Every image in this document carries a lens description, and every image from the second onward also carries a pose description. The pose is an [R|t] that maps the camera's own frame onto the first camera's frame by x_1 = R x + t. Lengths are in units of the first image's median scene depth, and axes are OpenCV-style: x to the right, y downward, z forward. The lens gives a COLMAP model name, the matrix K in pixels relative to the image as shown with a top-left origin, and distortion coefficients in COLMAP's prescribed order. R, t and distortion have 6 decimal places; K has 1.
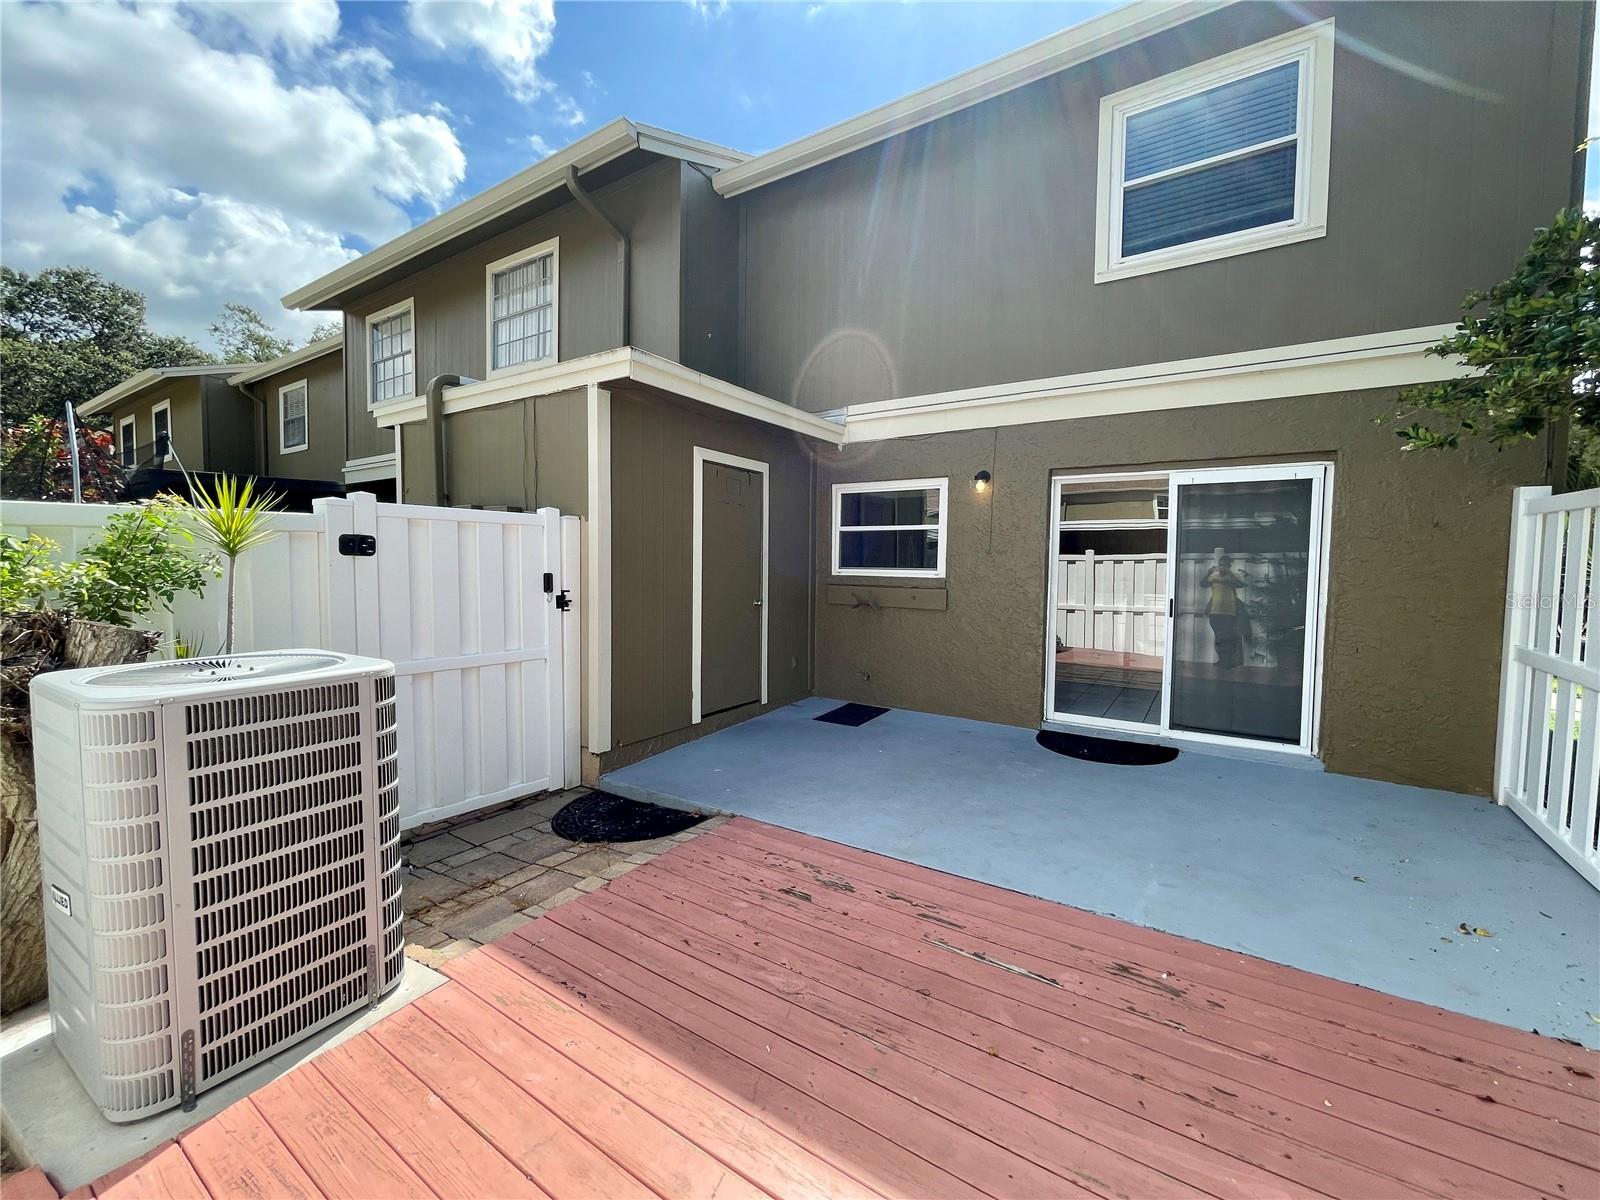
lens RADIAL K [[638.9, 0, 800.0], [0, 638.9, 600.0], [0, 0, 1]] dist [0.000032, -0.000007]
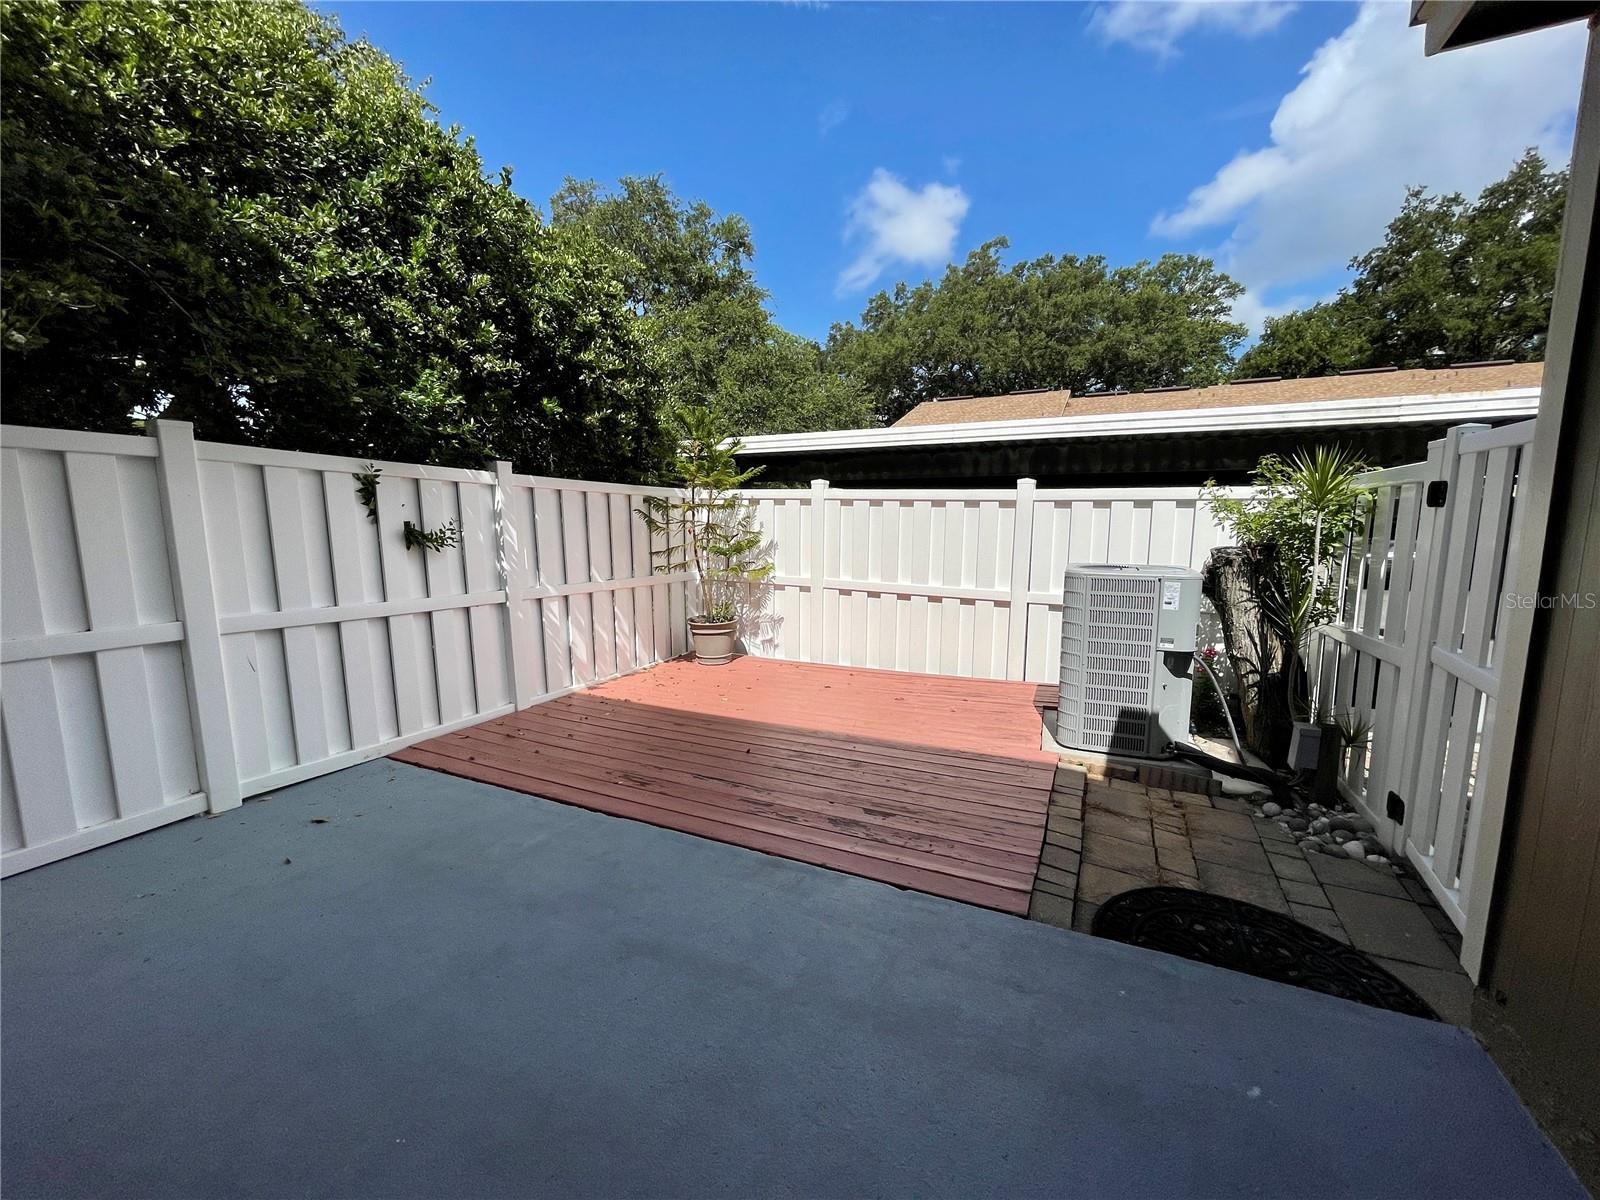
lens RADIAL K [[638.9, 0, 800.0], [0, 638.9, 600.0], [0, 0, 1]] dist [0.000032, -0.000007]
pose [[-0.991511, 0.018252, -0.128736, 0.258630], [-0.007048, 0.981098, 0.193383, -0.116926], [0.129833, 0.192648, -0.972641, 1.935276]]
